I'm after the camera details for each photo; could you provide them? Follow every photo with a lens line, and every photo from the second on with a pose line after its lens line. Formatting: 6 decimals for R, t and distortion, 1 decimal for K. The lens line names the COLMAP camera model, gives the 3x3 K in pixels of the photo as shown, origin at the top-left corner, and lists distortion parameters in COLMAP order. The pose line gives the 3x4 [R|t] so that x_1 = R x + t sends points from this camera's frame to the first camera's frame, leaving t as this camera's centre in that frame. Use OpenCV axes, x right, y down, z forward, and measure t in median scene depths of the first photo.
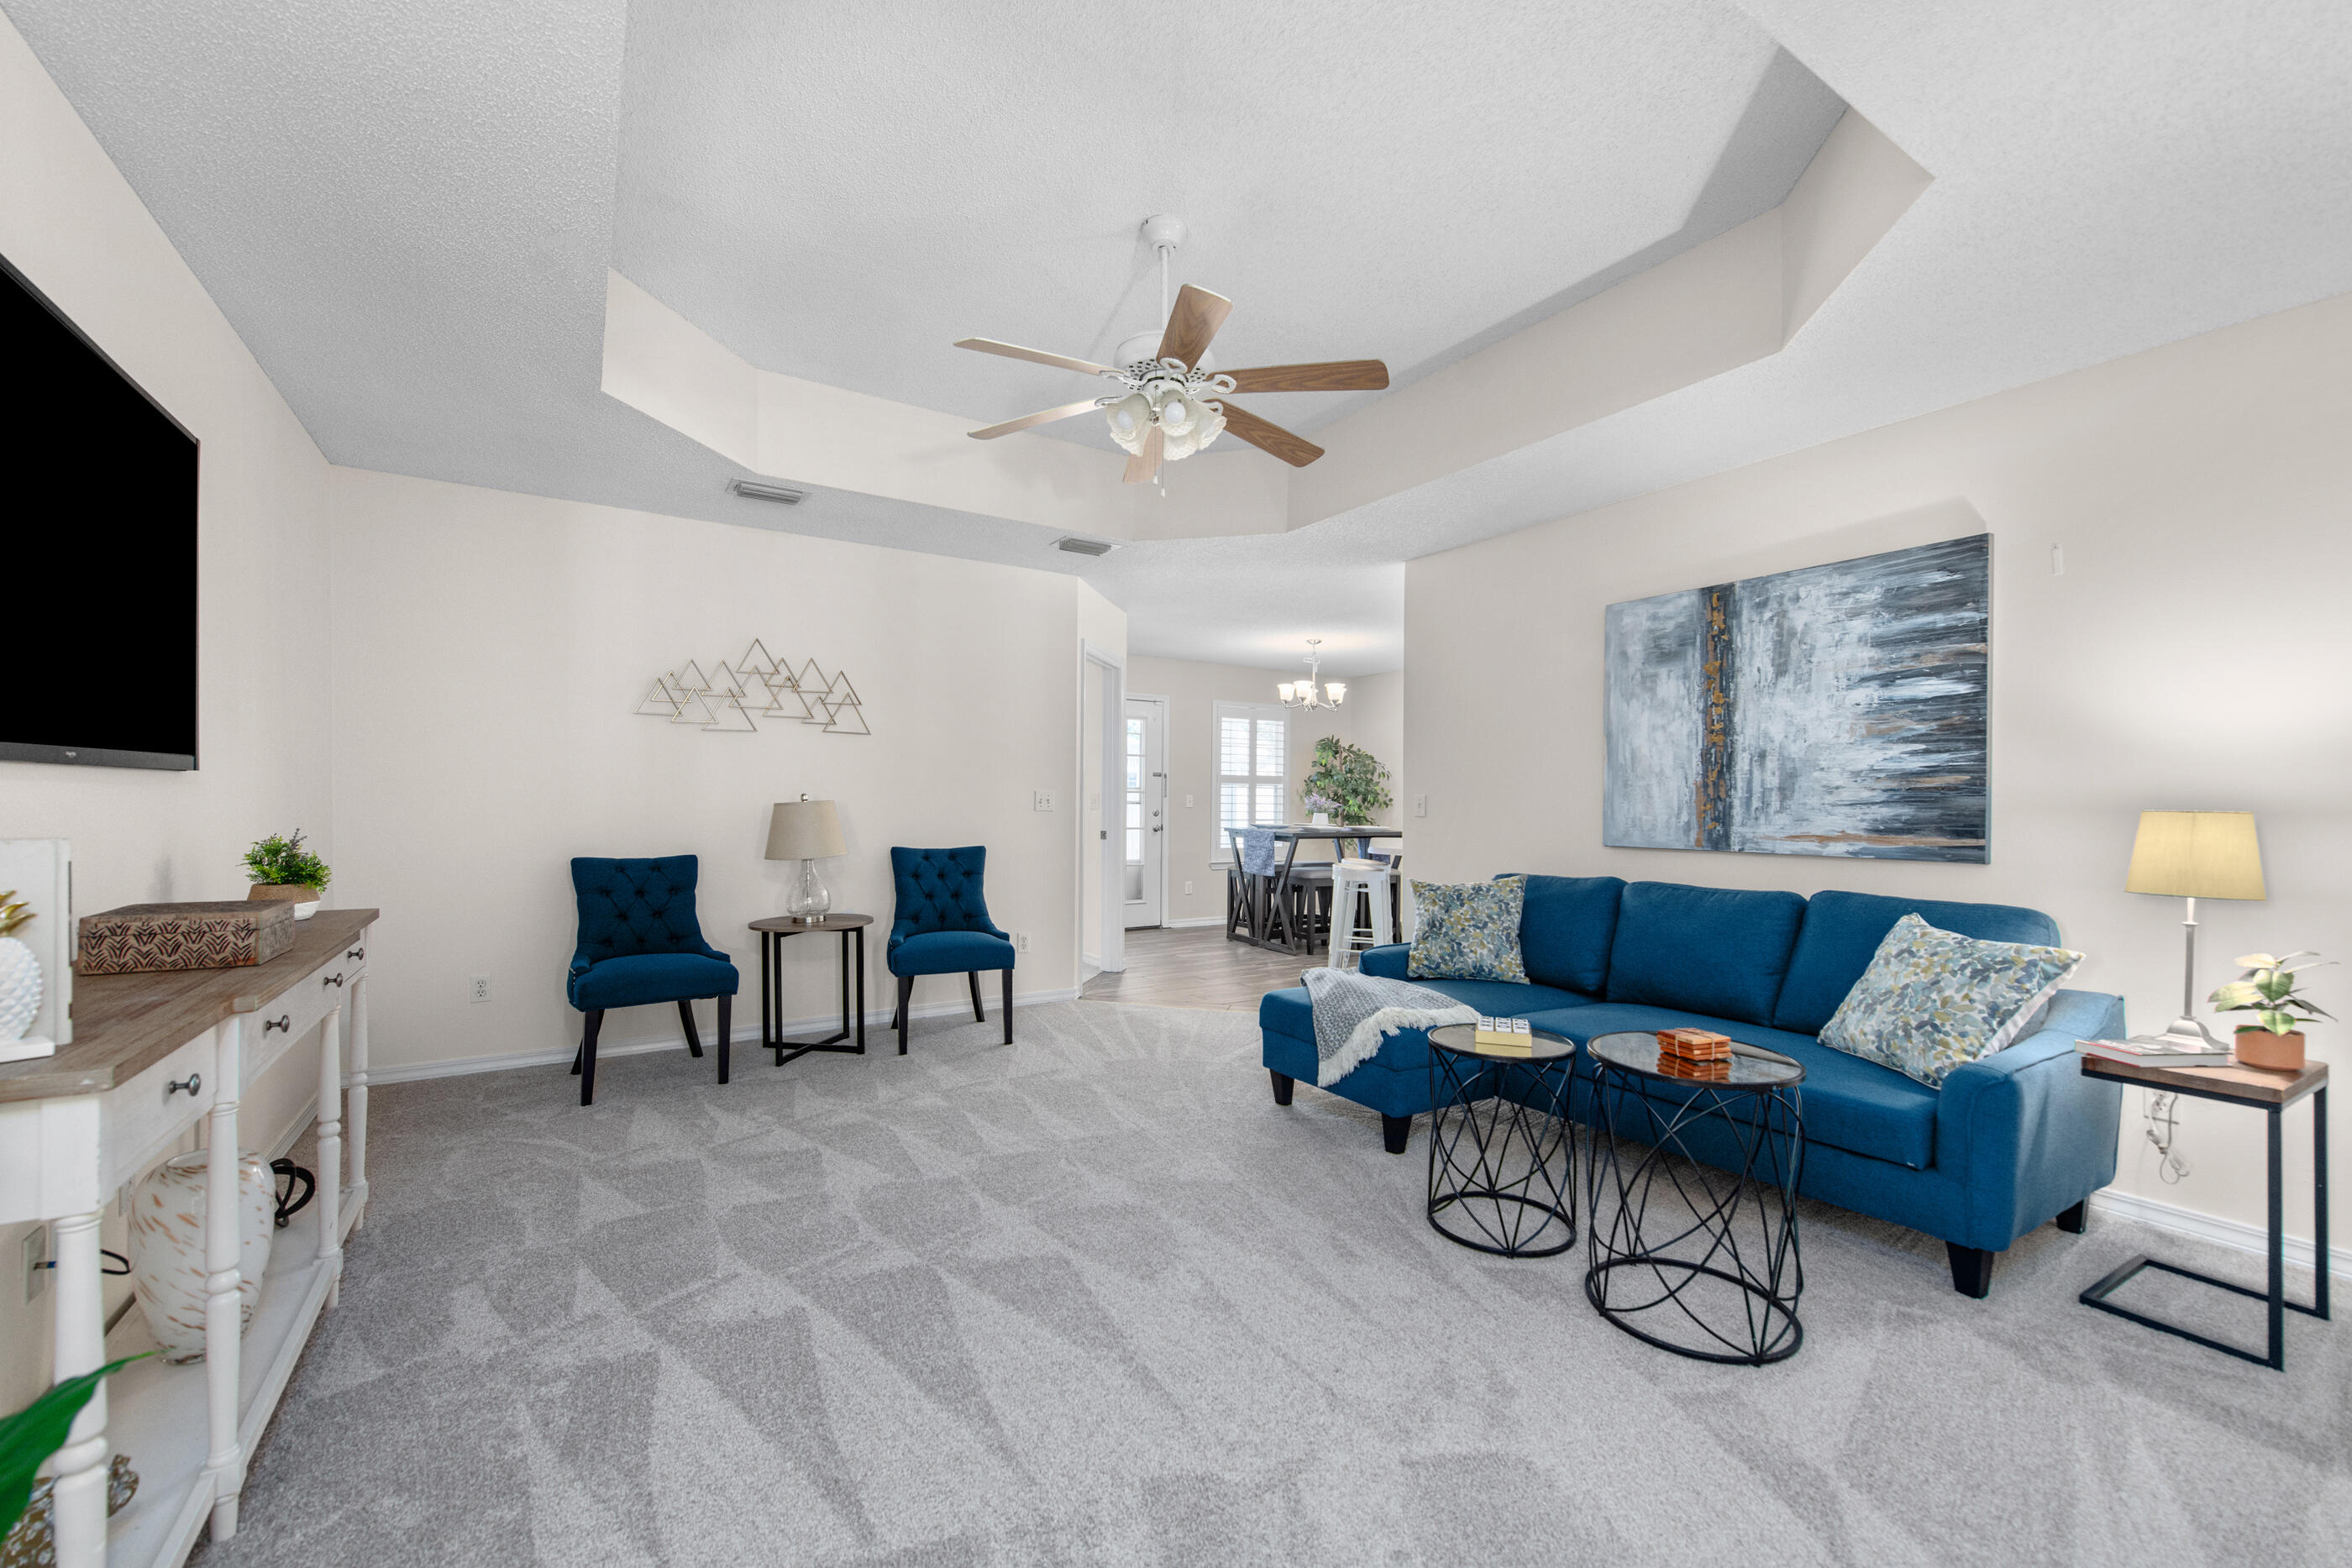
lens RADIAL K [[934.7, 0, 1150.7], [0, 934.7, 812.3], [0, 0, 1]] dist [0.002425, -0.000689]
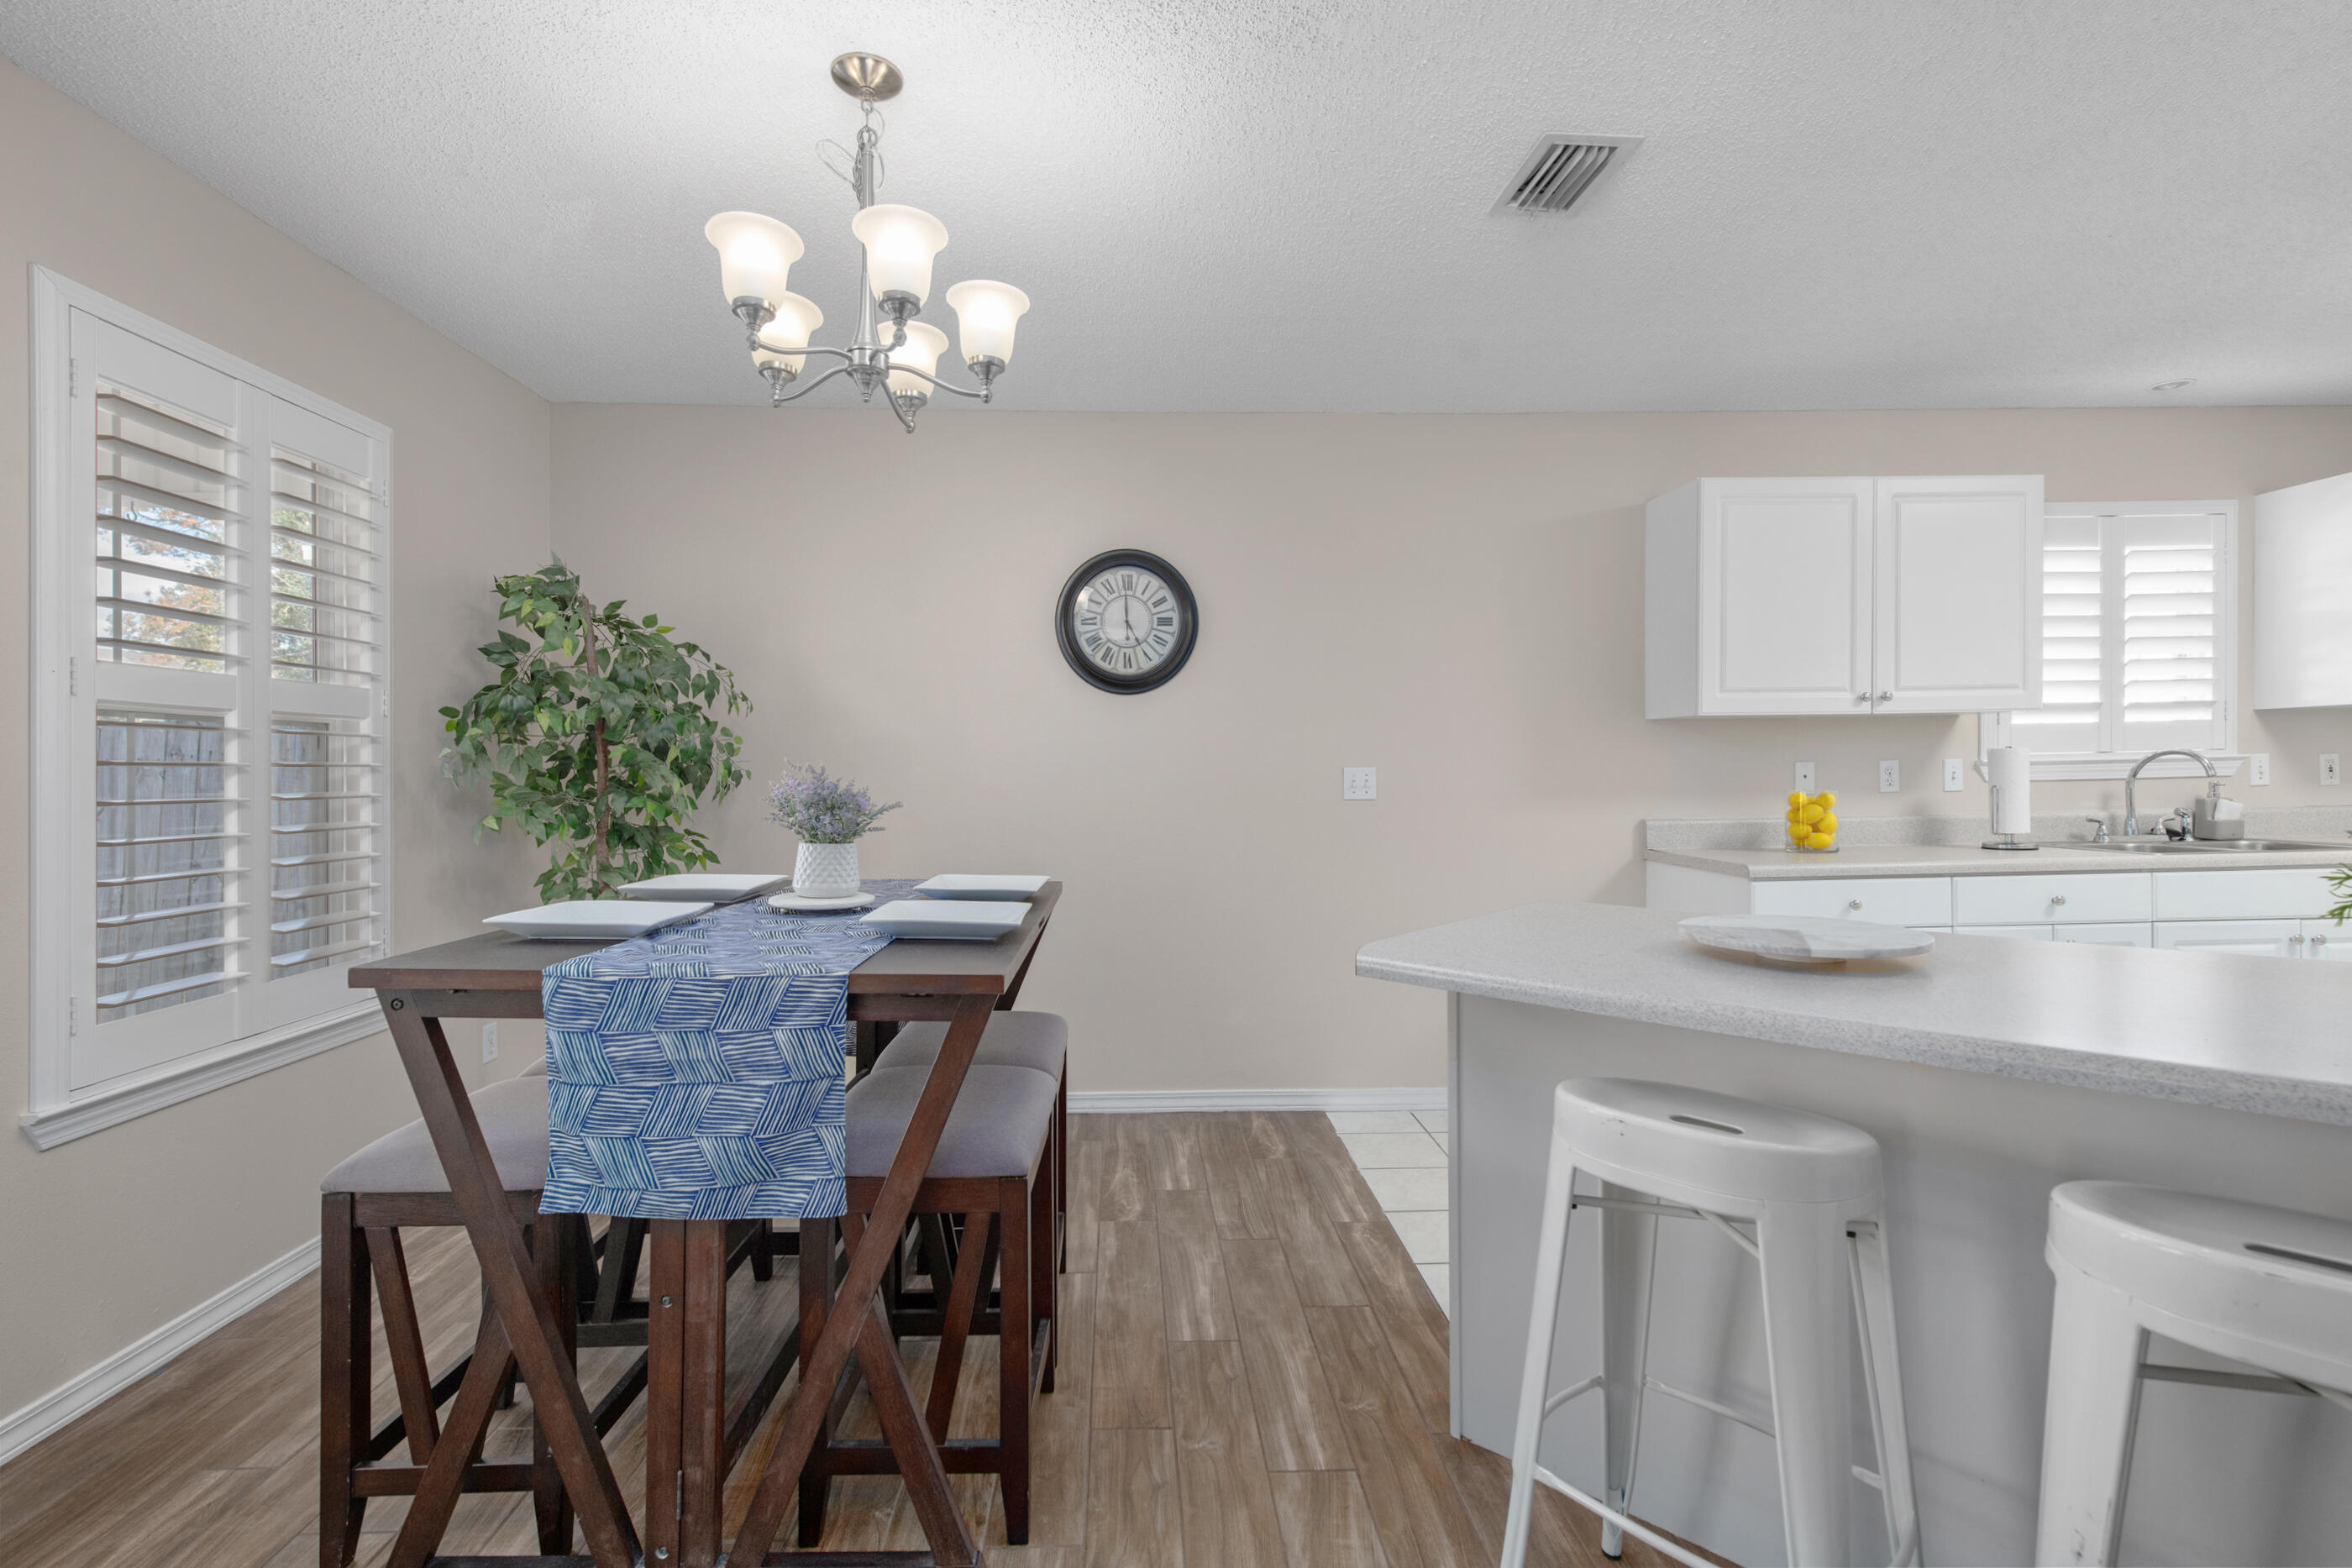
lens RADIAL K [[1055.9, 0, 1163.1], [0, 1055.9, 777.1], [0, 0, 1]] dist [0.002597, -0.000601]
pose [[0.486111, -0.015519, 0.873759, -0.024689], [0.015461, 0.999839, 0.009157, -0.034258], [-0.873760, 0.009058, 0.486273, 1.697717]]
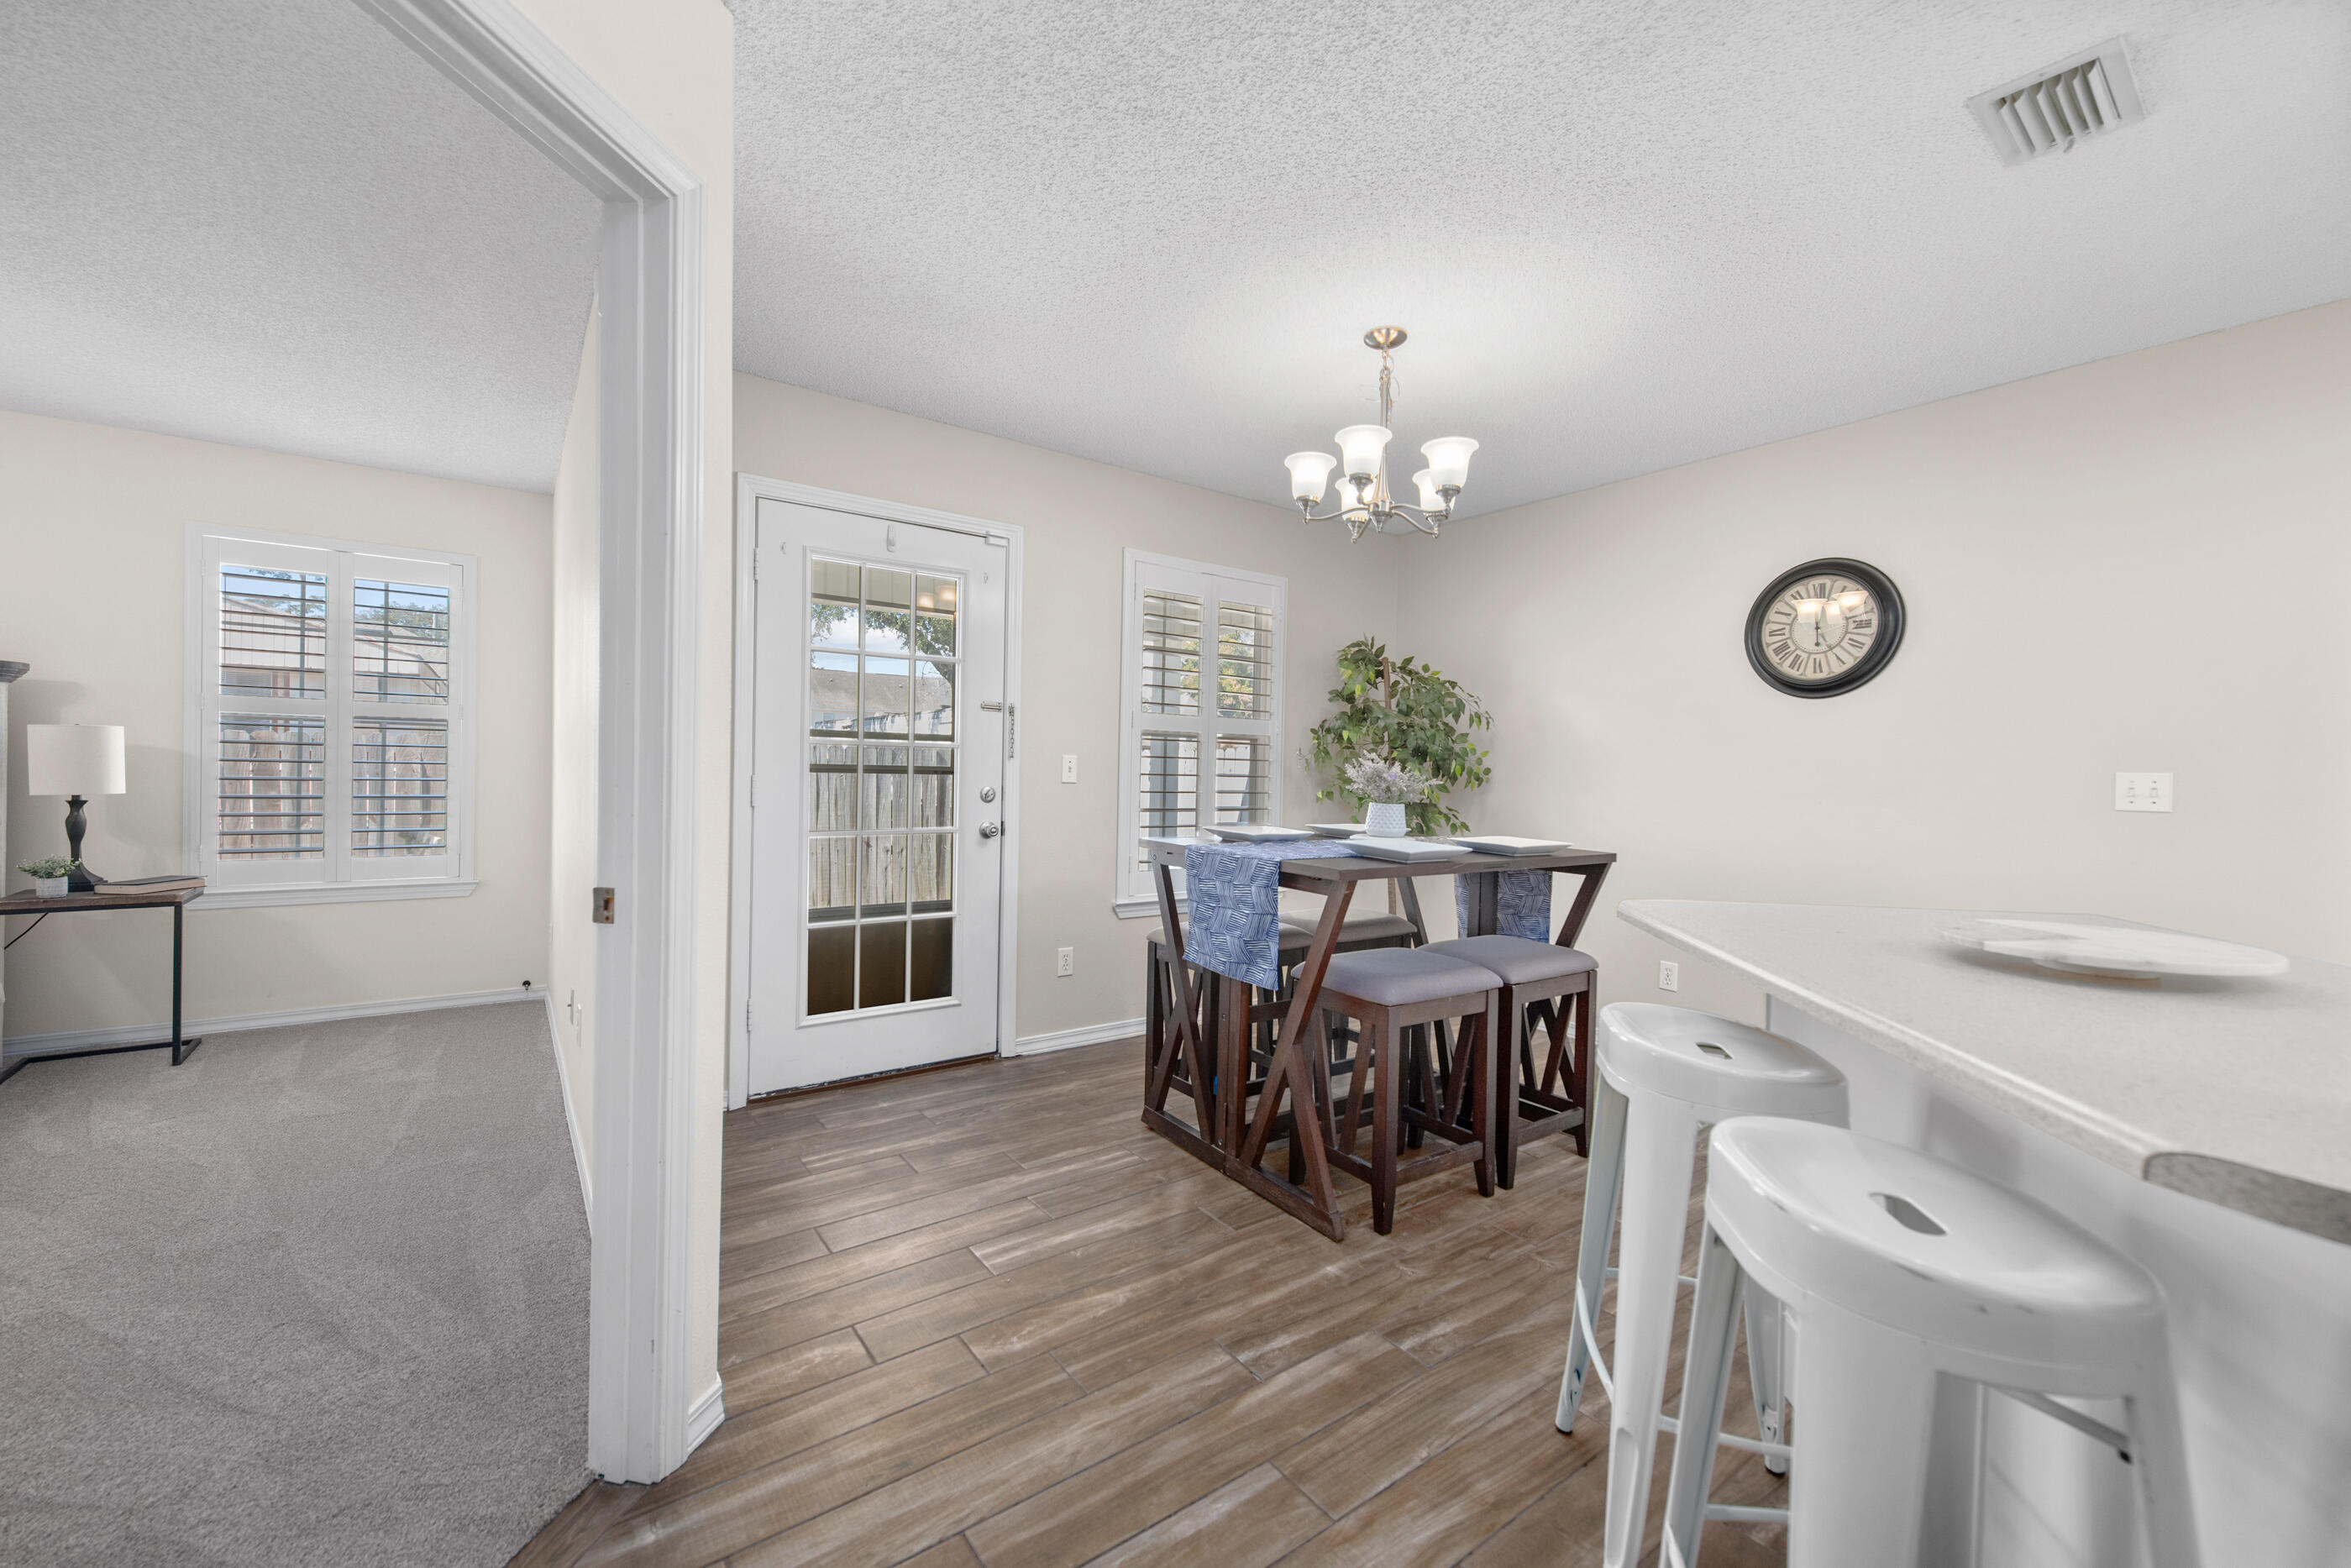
lens RADIAL K [[919.6, 0, 1155.5], [0, 919.6, 775.7], [0, 0, 1]] dist [0.000364, -0.000155]
pose [[0.997862, 0.010909, 0.064436, 0.132109], [-0.010575, 0.999929, -0.005527, -0.015926], [-0.064492, 0.004834, 0.997907, 1.345254]]
